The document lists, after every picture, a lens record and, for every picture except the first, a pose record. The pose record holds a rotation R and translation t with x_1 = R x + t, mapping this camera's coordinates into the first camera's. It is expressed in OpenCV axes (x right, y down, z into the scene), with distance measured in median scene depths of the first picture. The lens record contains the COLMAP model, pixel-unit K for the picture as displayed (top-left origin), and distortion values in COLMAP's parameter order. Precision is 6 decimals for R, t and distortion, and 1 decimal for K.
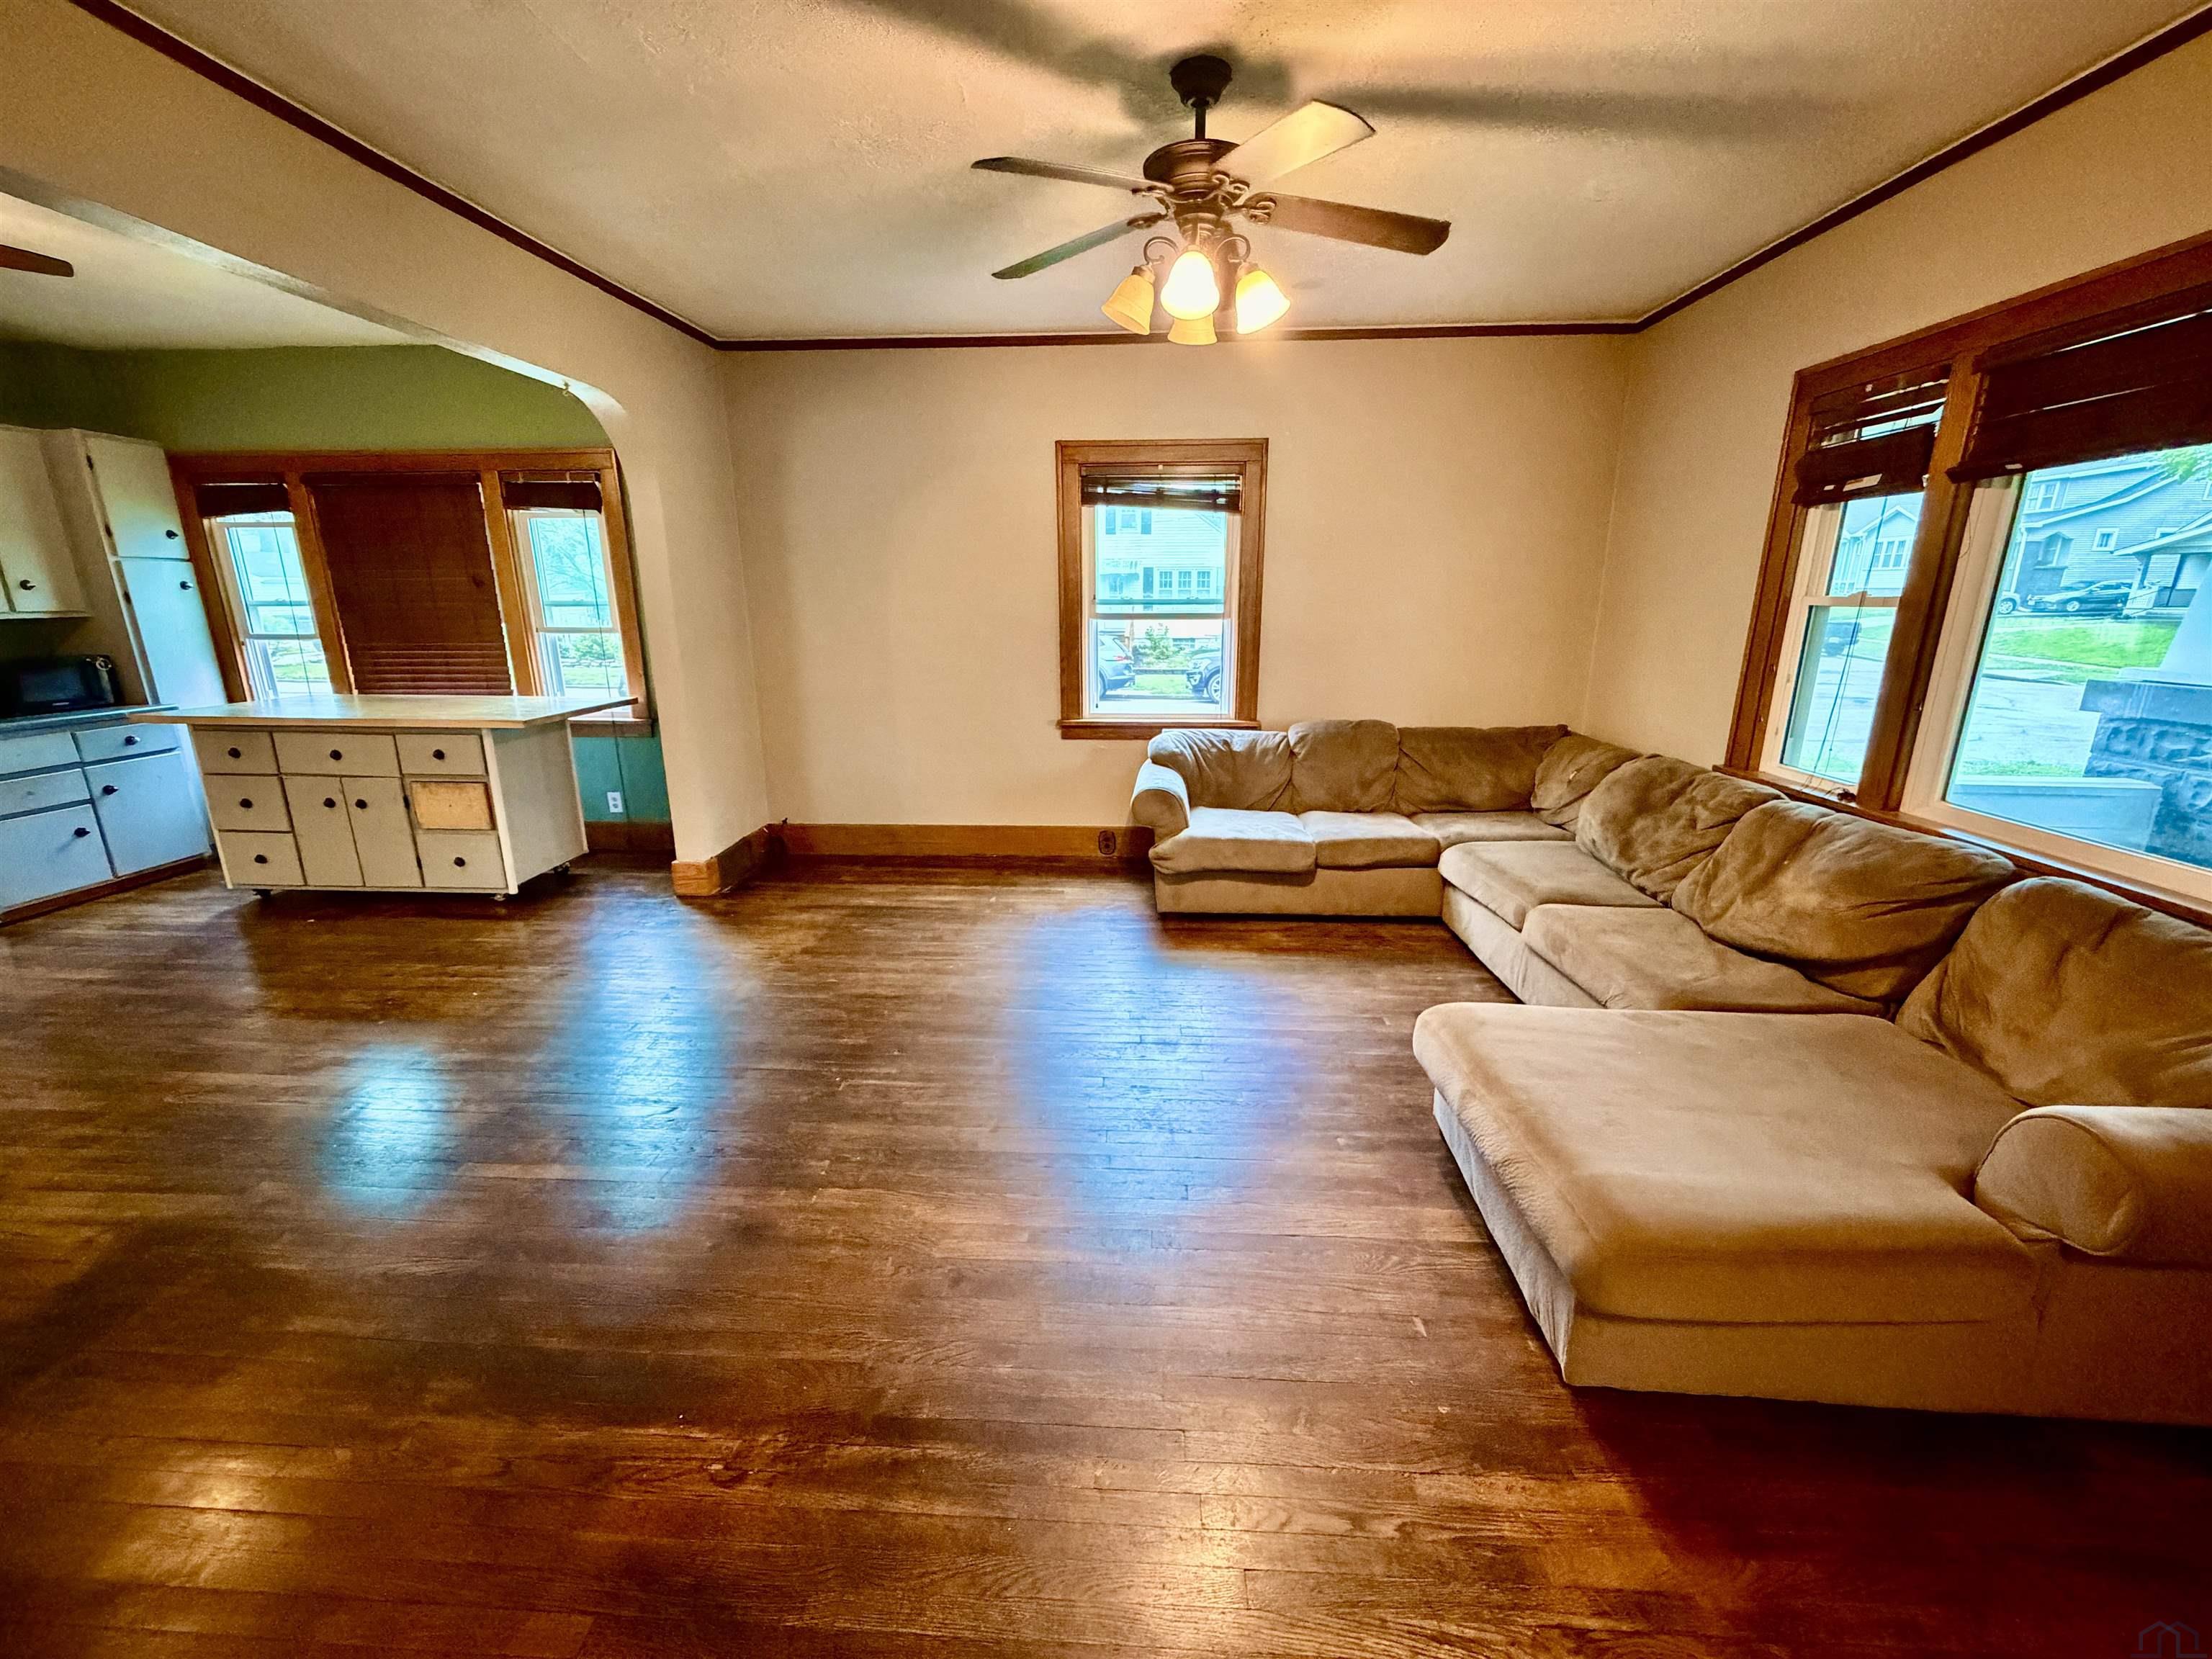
lens RADIAL K [[880.3, 0, 1094.9], [0, 880.3, 826.3], [0, 0, 1]] dist [-0.000908, 0.000128]
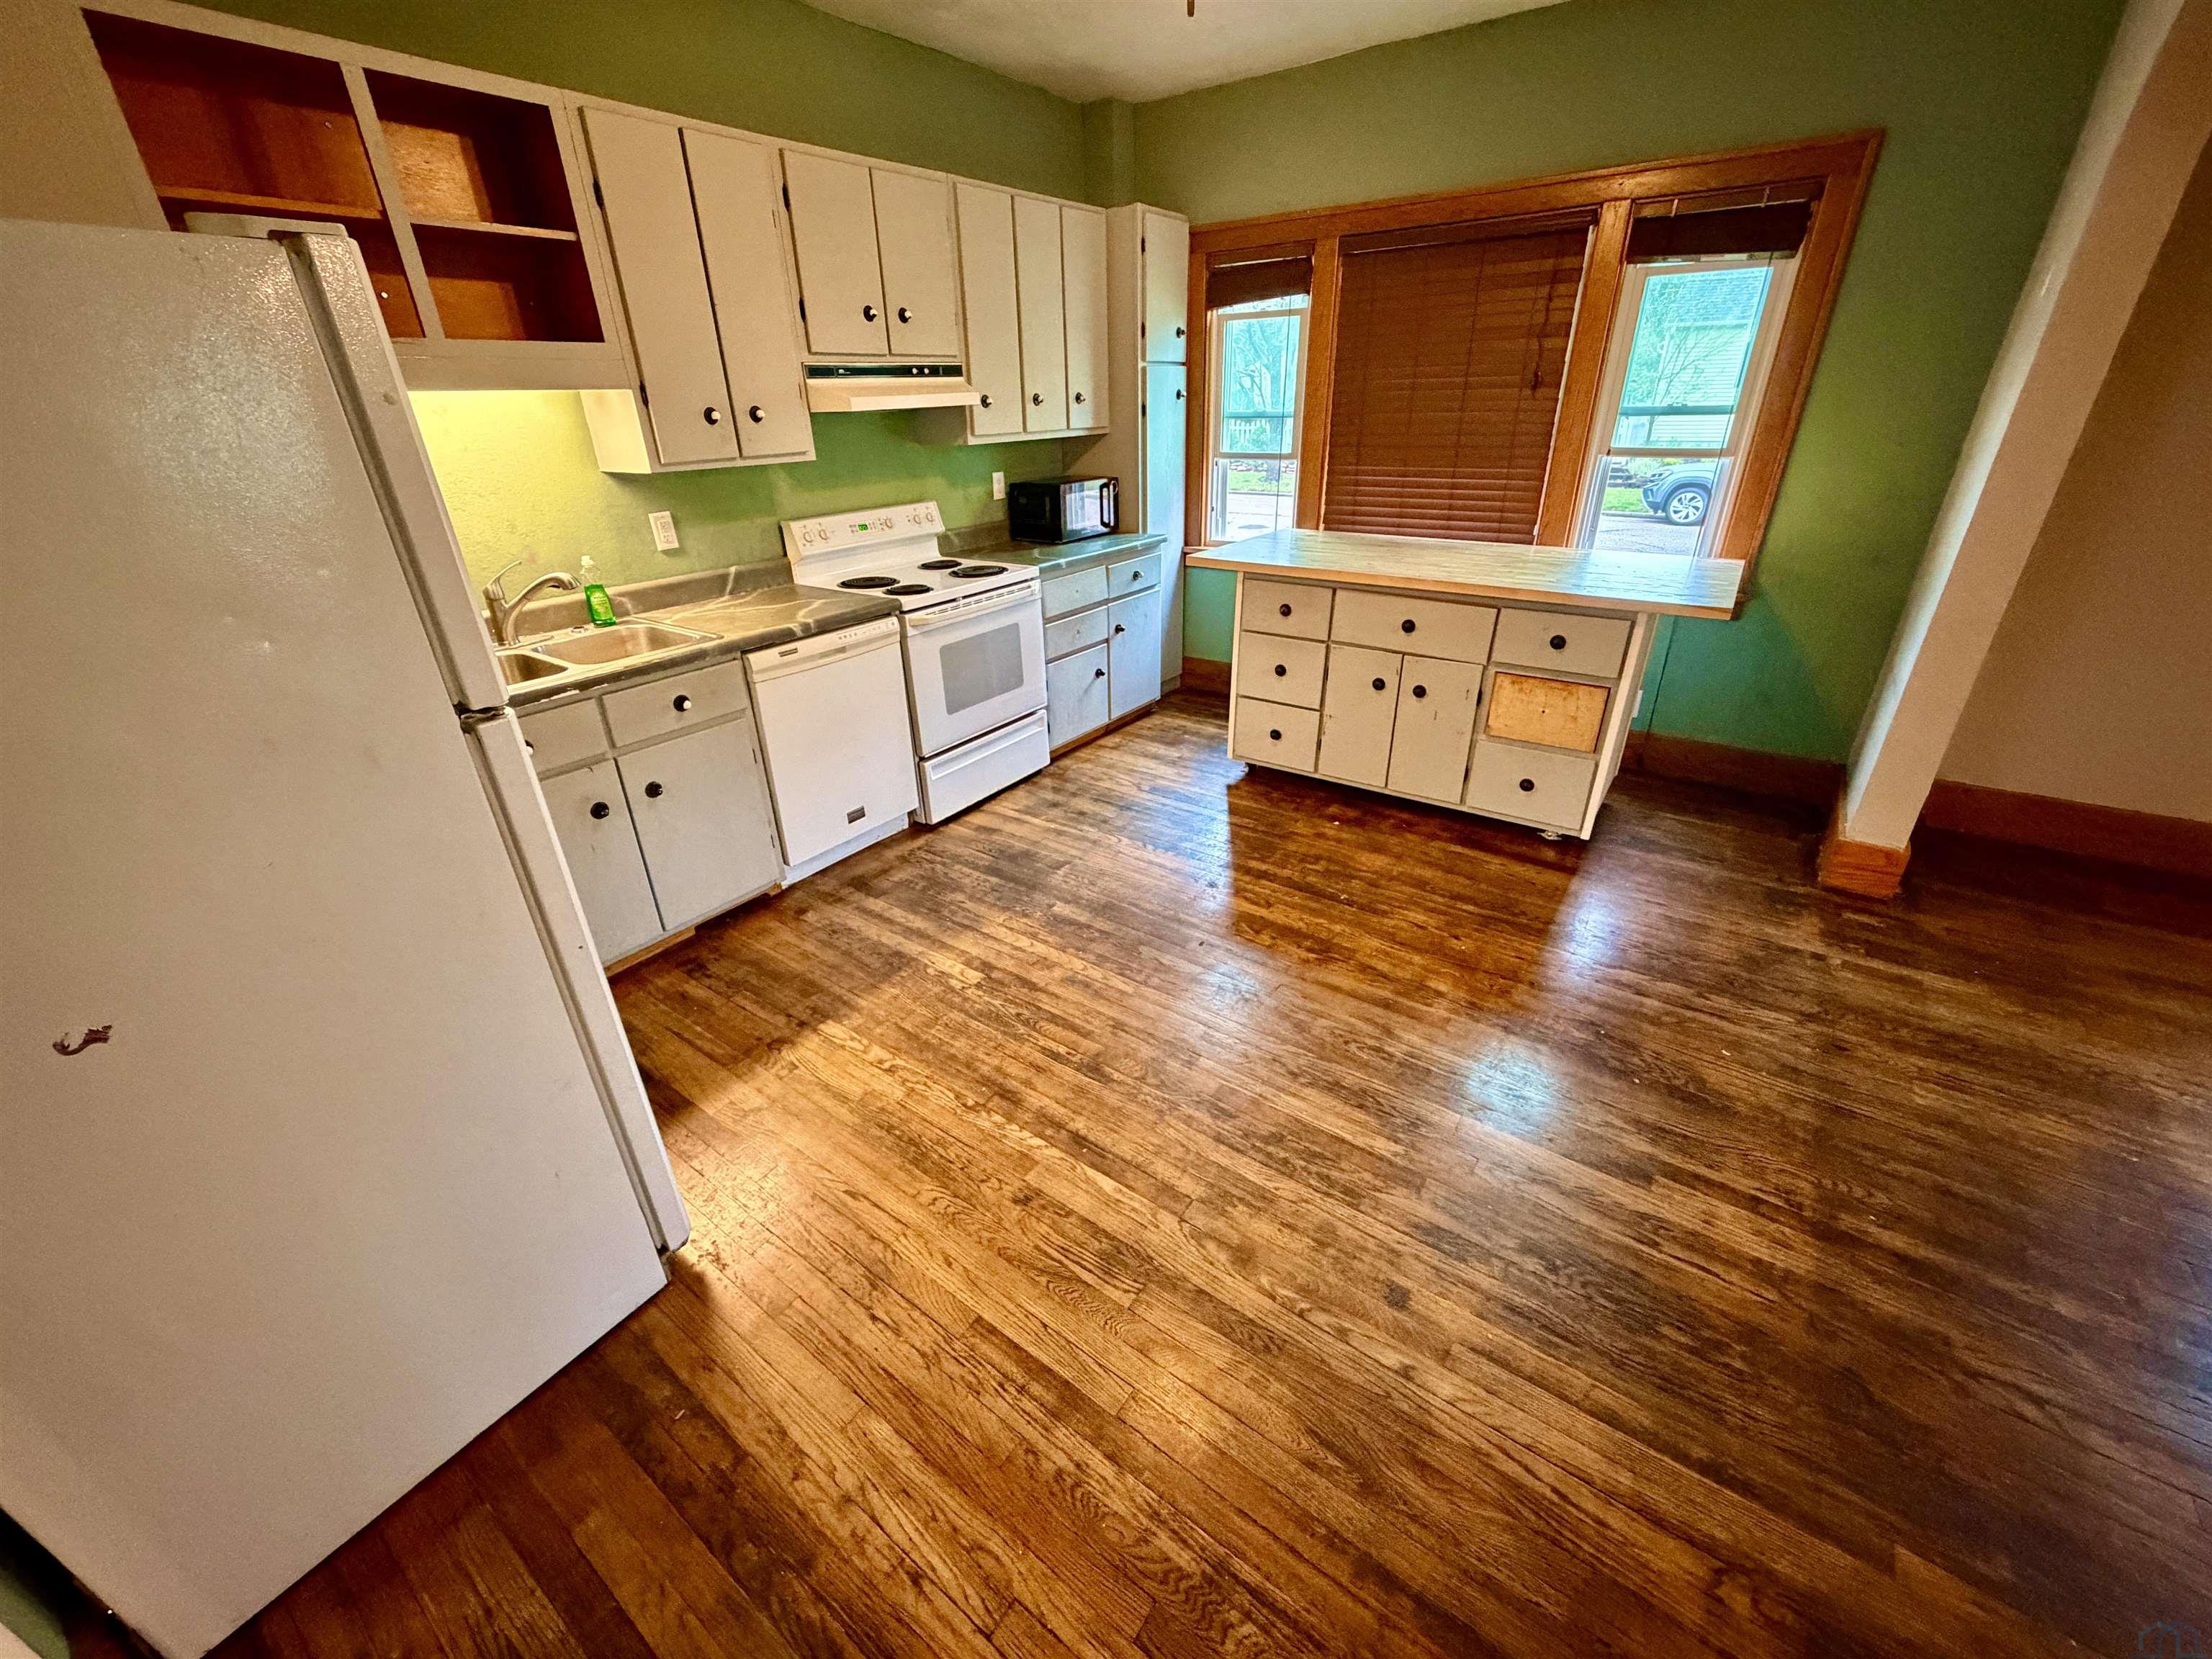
lens RADIAL K [[880.3, 0, 1099.1], [0, 880.3, 828.2], [0, 0, 1]] dist [-0.000908, 0.000128]
pose [[0.836570, 0.225264, -0.499406, -0.596508], [-0.116723, 0.963914, 0.239260, -0.057170], [0.535281, -0.141865, 0.832676, 0.159818]]
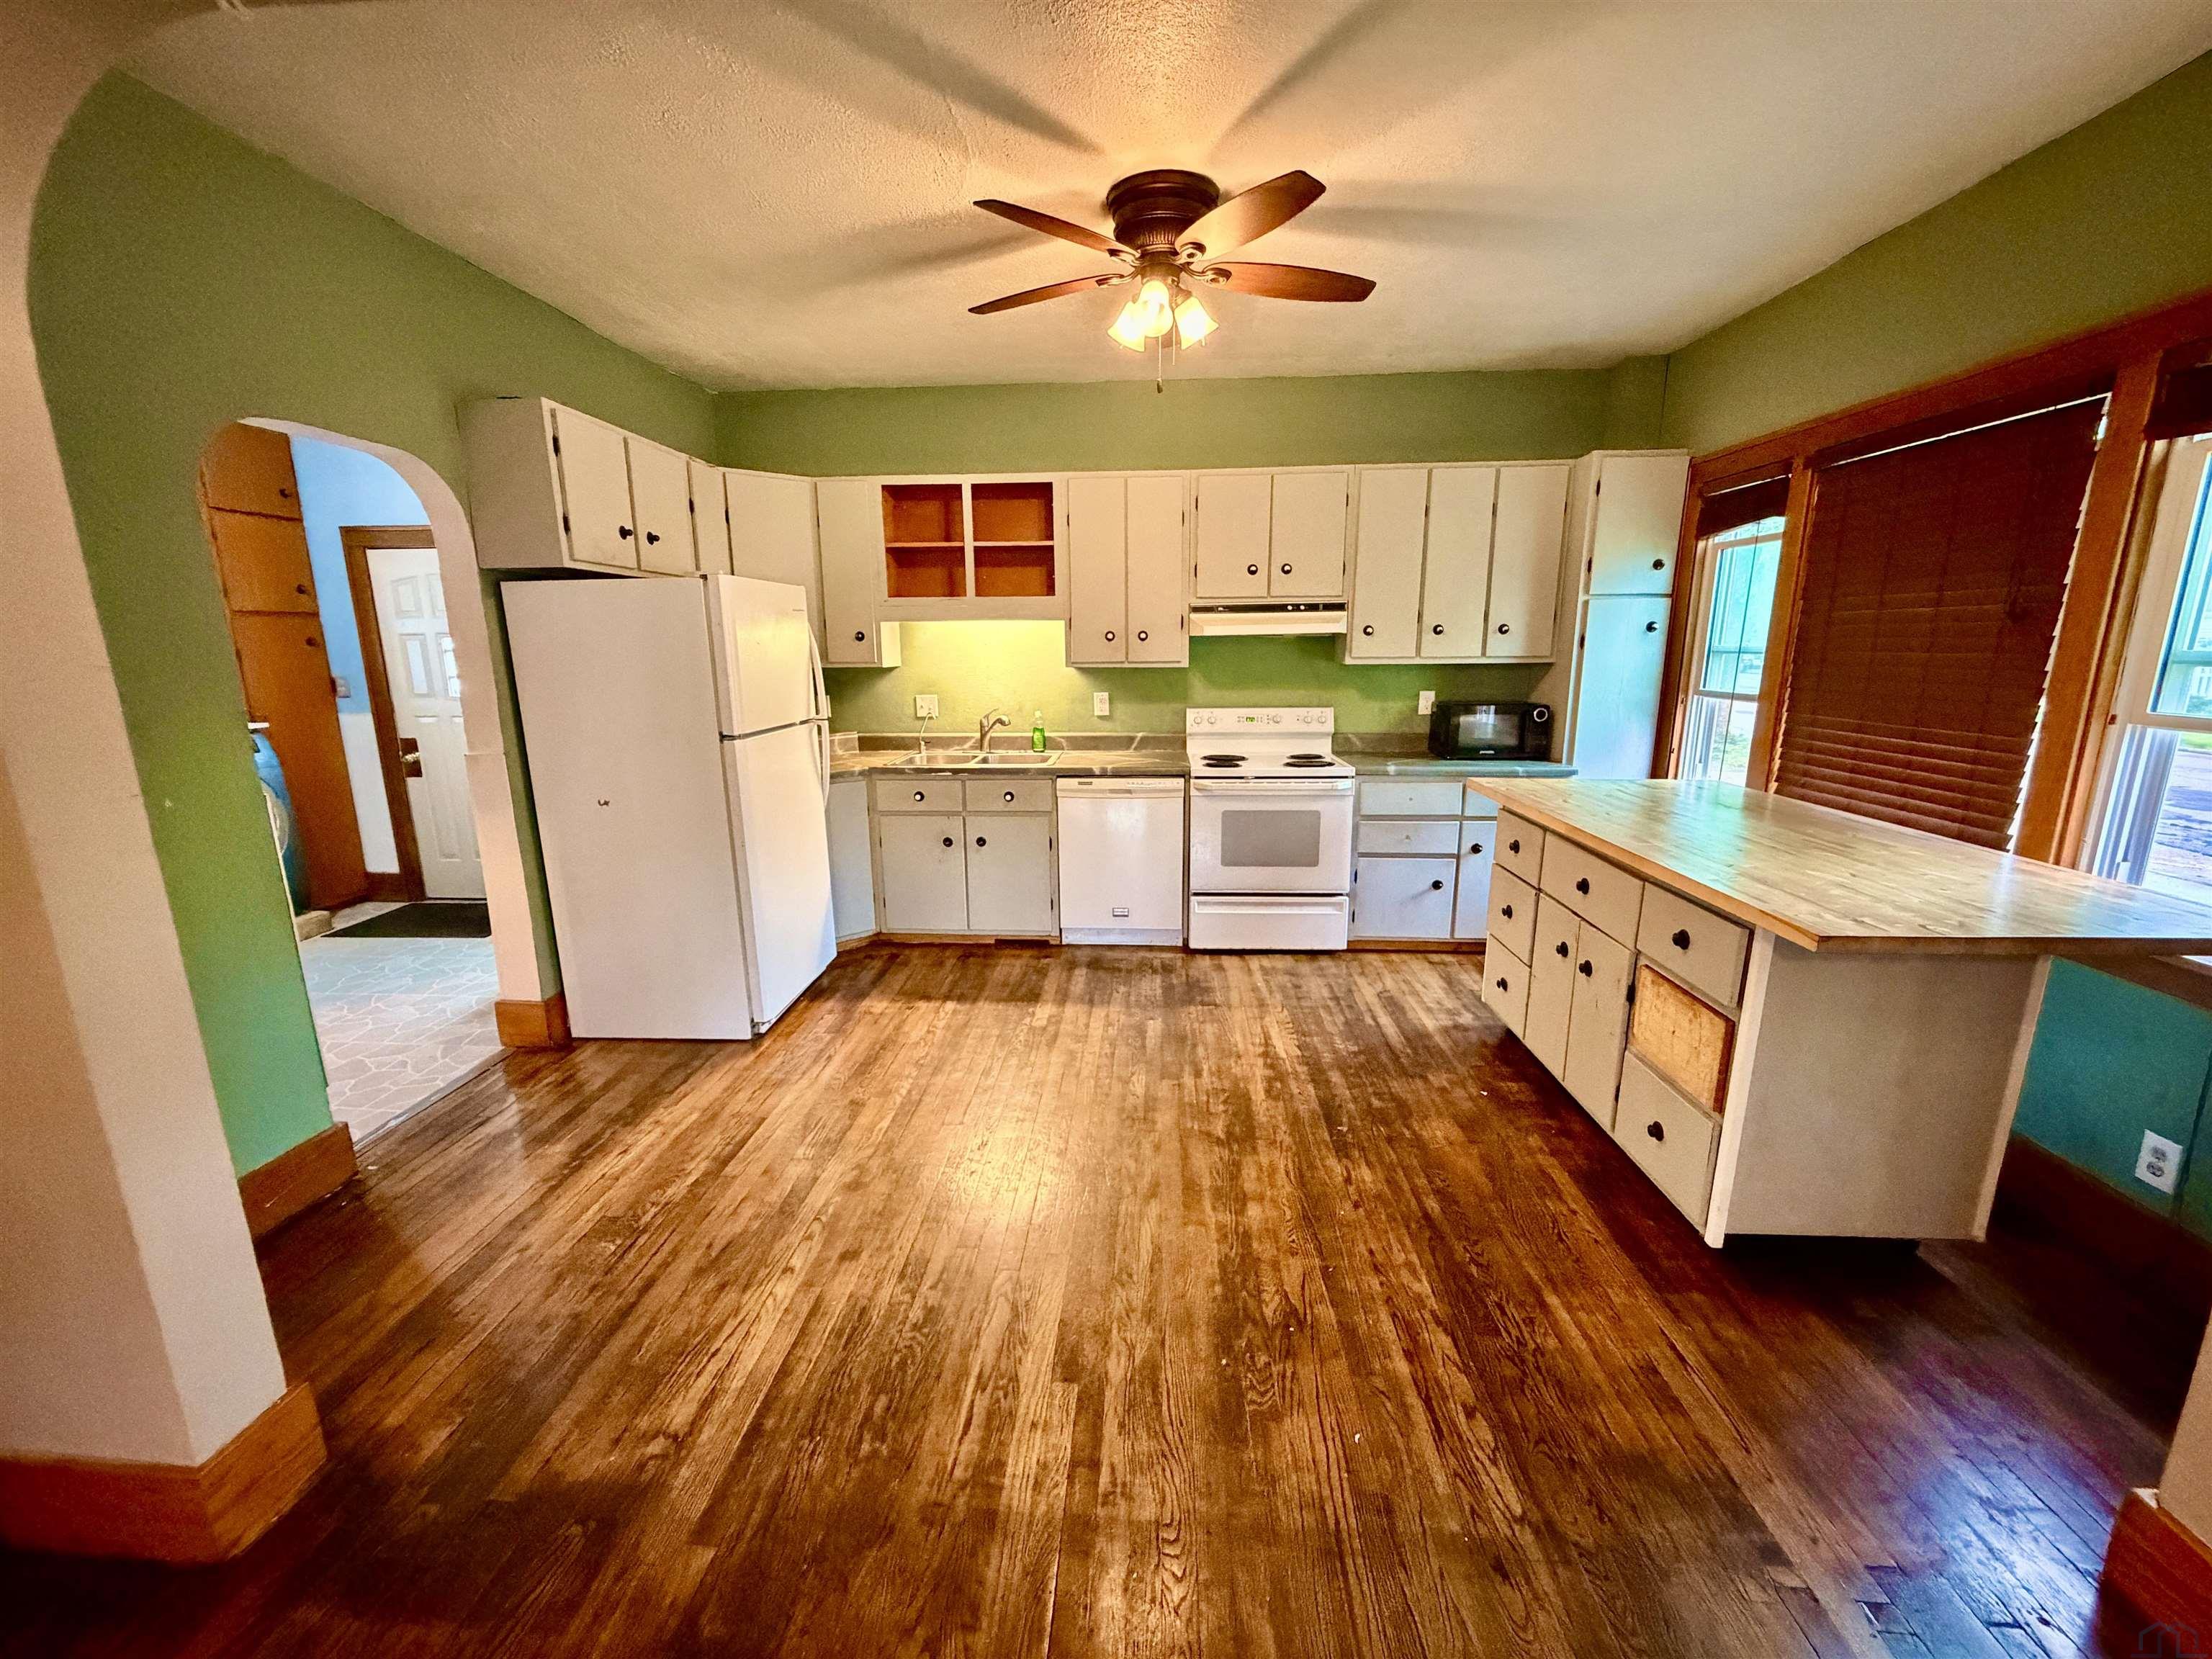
lens RADIAL K [[880.3, 0, 1098.7], [0, 880.3, 830.4], [0, 0, 1]] dist [-0.000908, 0.000128]
pose [[-0.012970, 0.211368, -0.977320, -0.213006], [-0.246743, 0.946501, 0.207977, -0.149600], [0.968994, 0.243844, 0.039878, 0.558391]]
